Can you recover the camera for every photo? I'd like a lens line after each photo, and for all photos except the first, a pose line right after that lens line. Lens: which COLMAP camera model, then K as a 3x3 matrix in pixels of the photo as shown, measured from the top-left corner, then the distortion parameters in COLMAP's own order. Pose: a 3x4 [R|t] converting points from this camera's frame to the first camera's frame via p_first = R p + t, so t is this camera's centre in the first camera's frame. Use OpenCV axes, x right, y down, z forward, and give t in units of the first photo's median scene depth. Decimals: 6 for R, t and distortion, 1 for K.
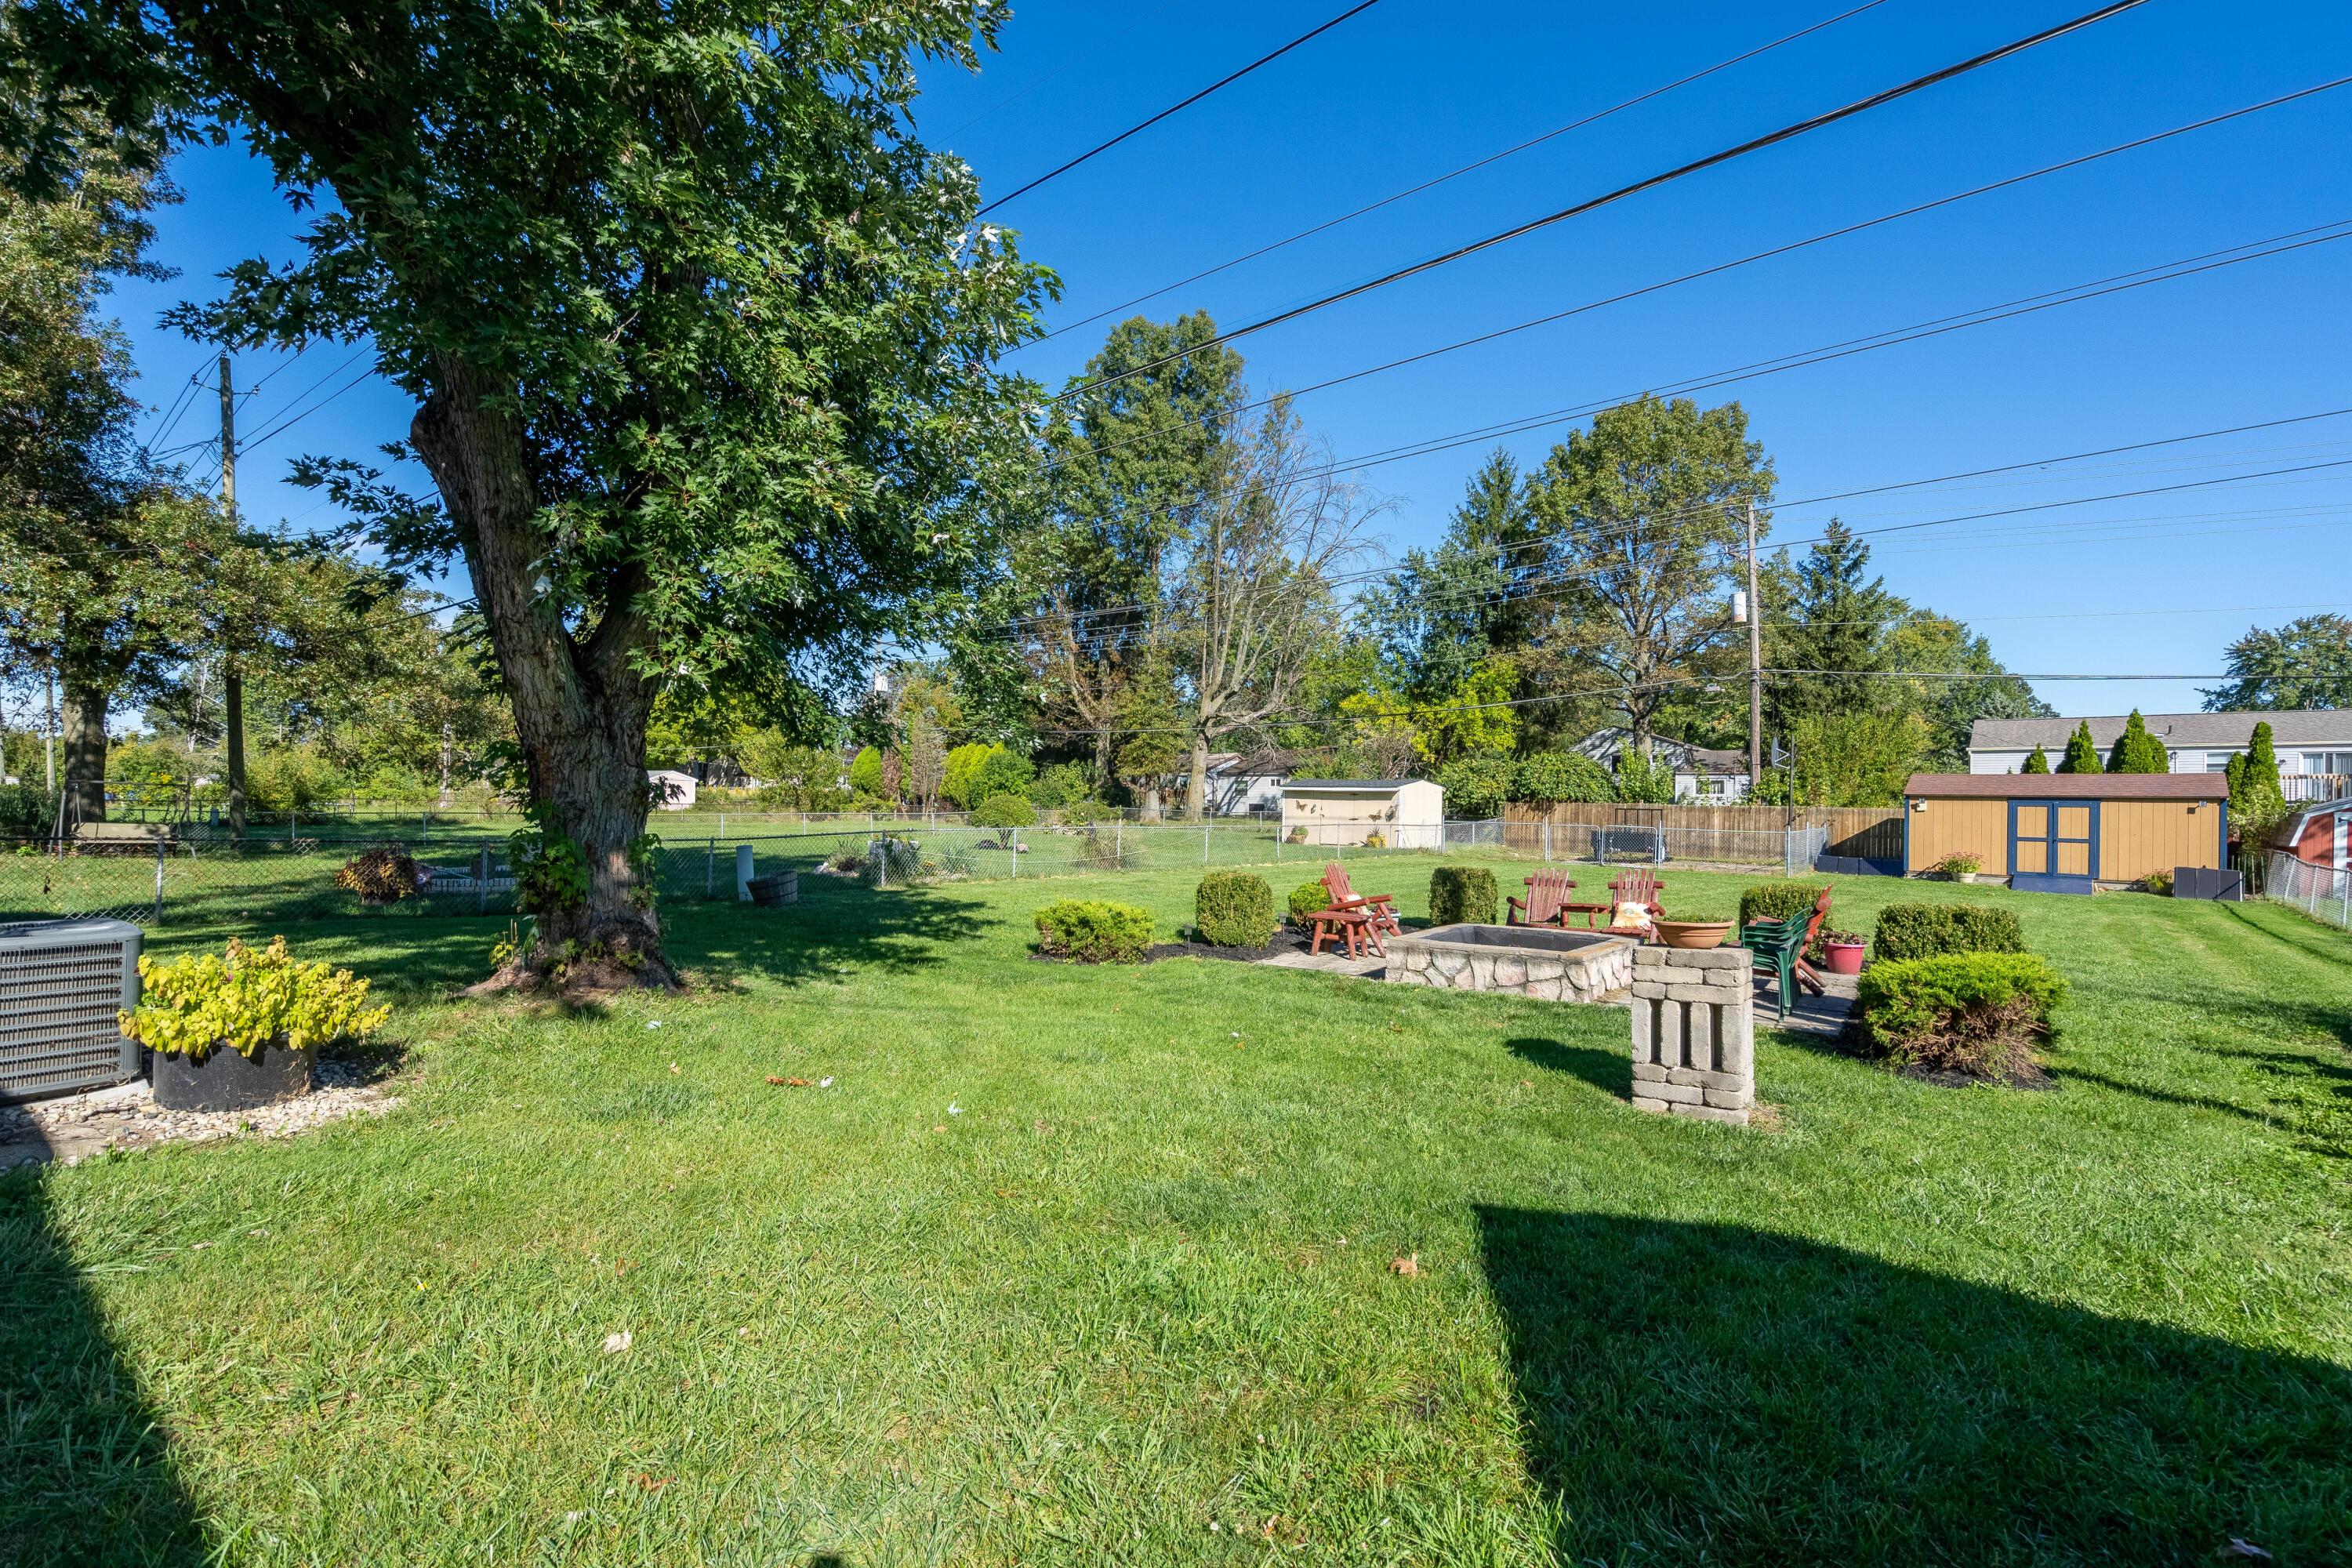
lens RADIAL K [[1082.4, 0, 1178.0], [0, 1082.4, 793.9], [0, 0, 1]] dist [0.001847, 0.000273]
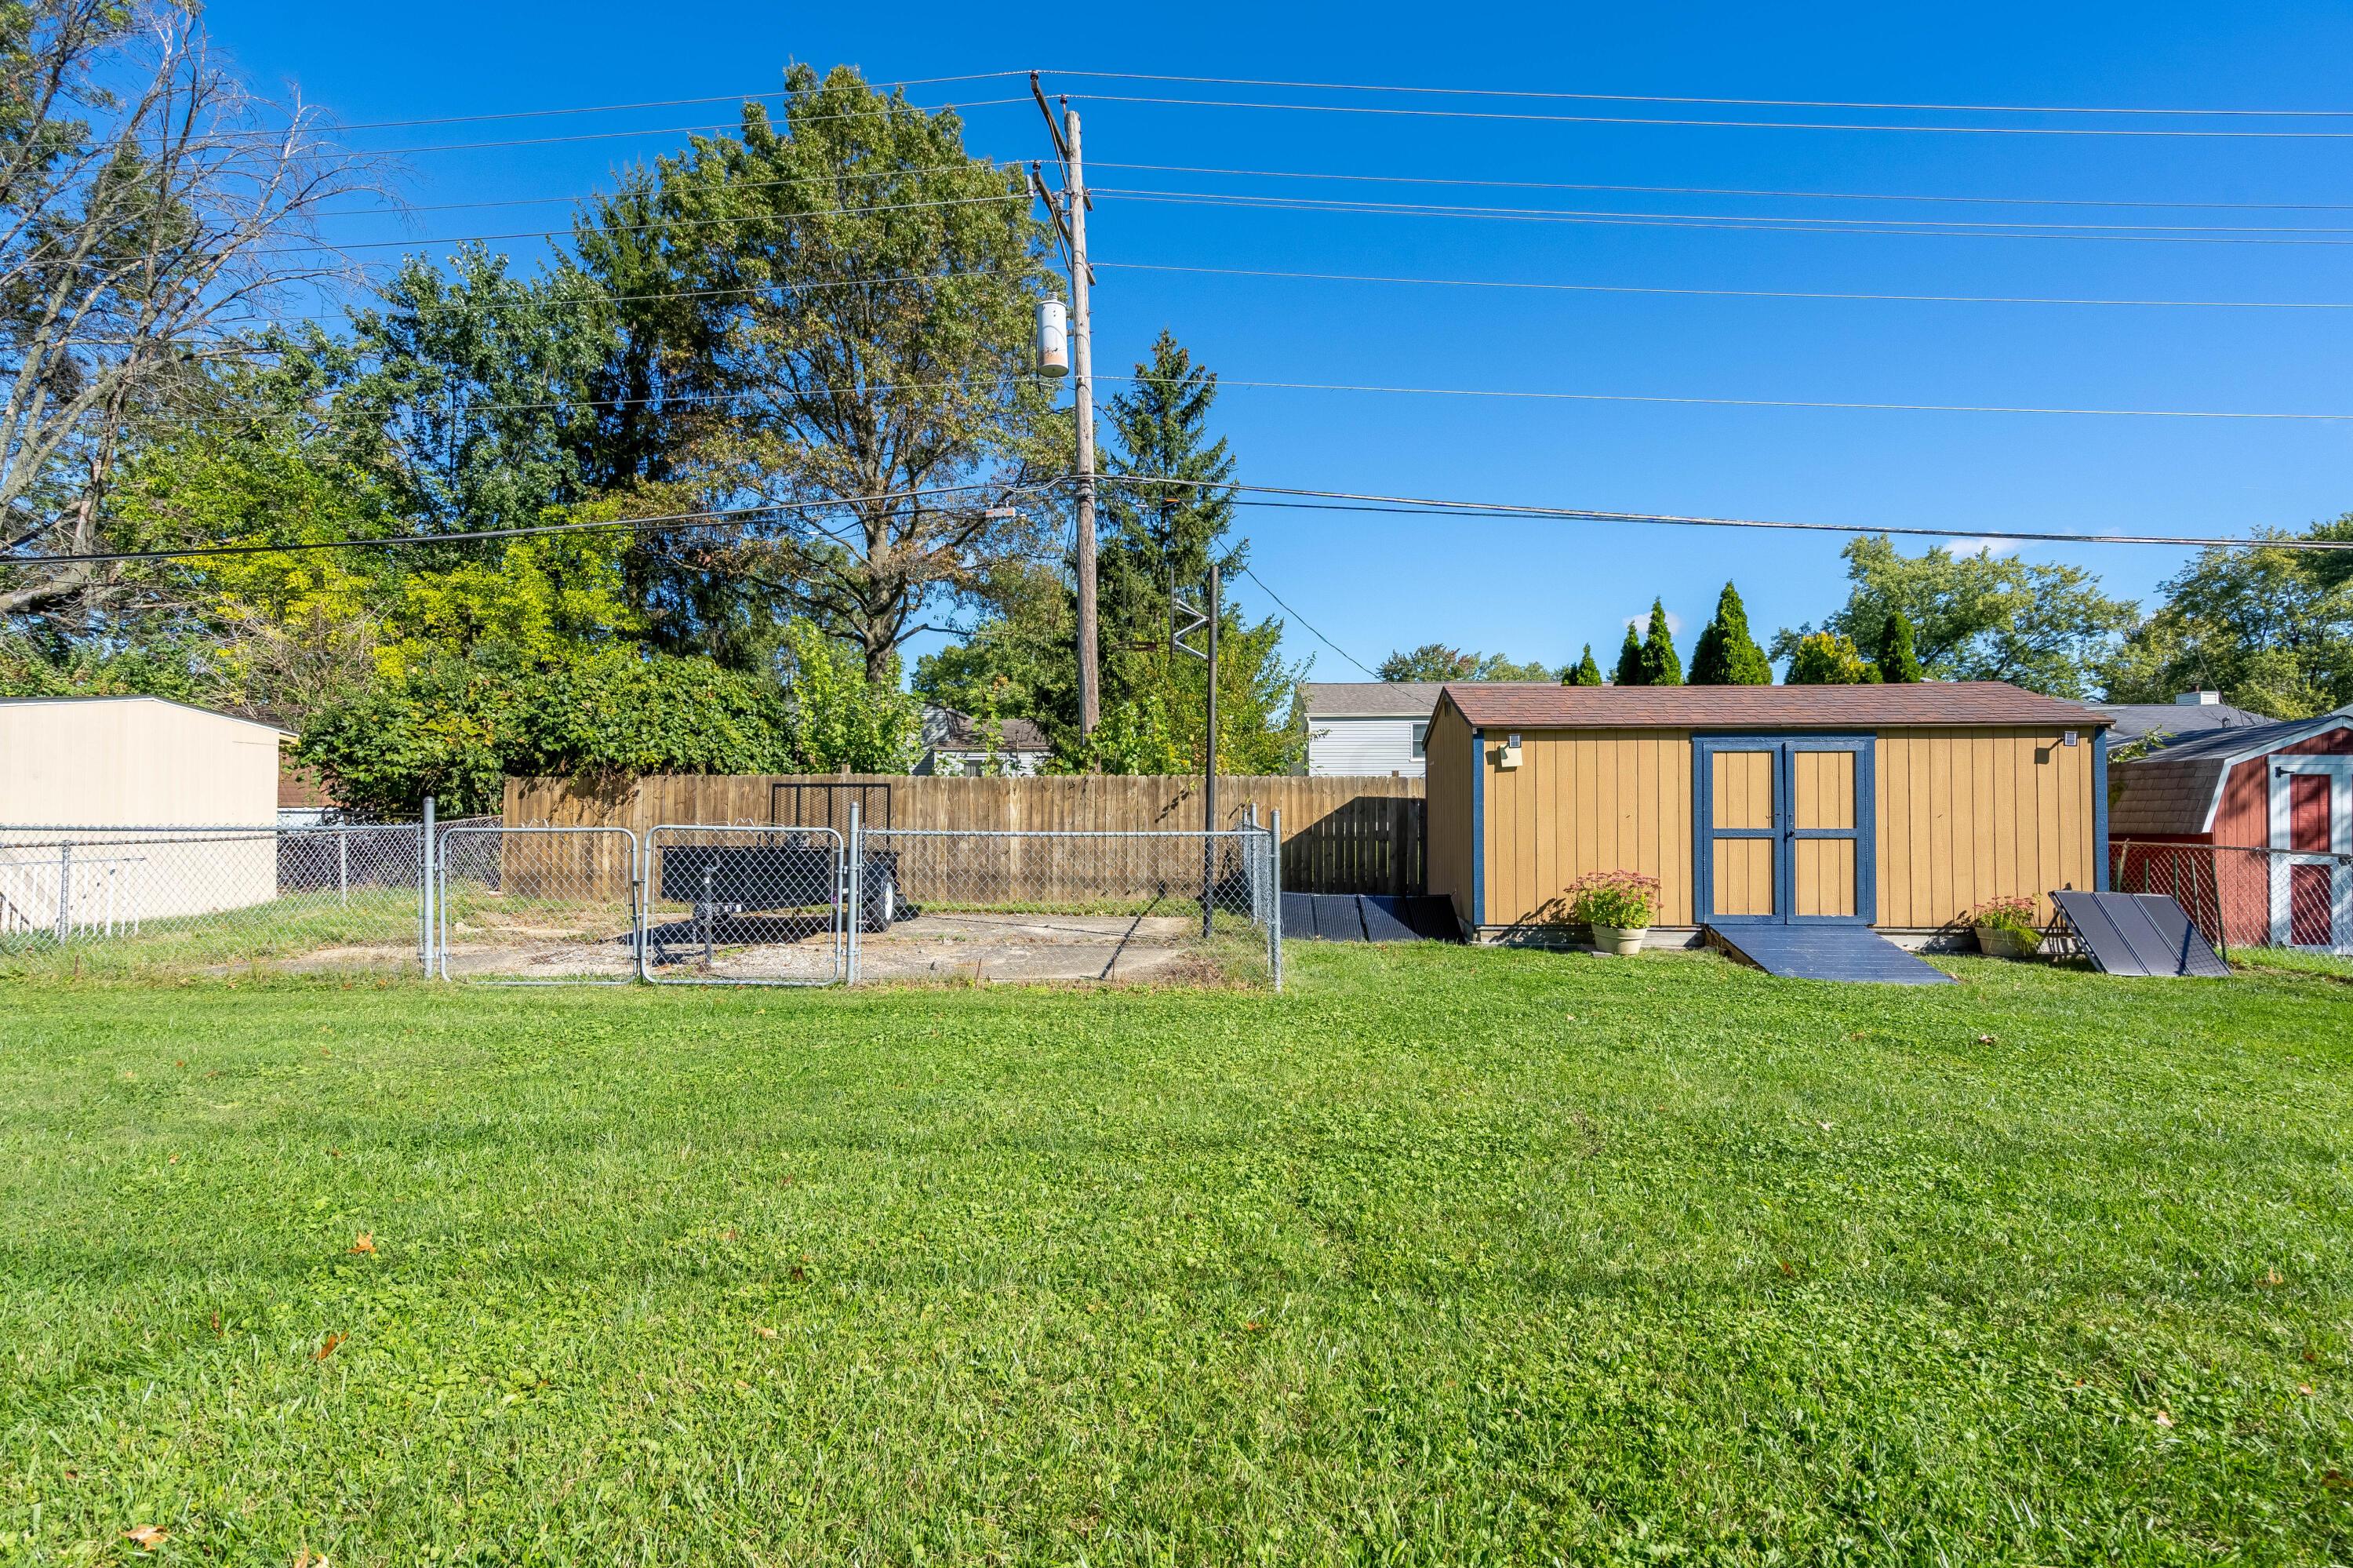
lens RADIAL K [[1082.9, 0, 1178.5], [0, 1082.9, 793.9], [0, 0, 1]] dist [0.001847, 0.000273]
pose [[0.800273, -0.005249, 0.599613, 0.292456], [0.011587, 0.999910, -0.006712, 0.021083], [-0.599524, 0.012319, 0.800262, 0.617622]]
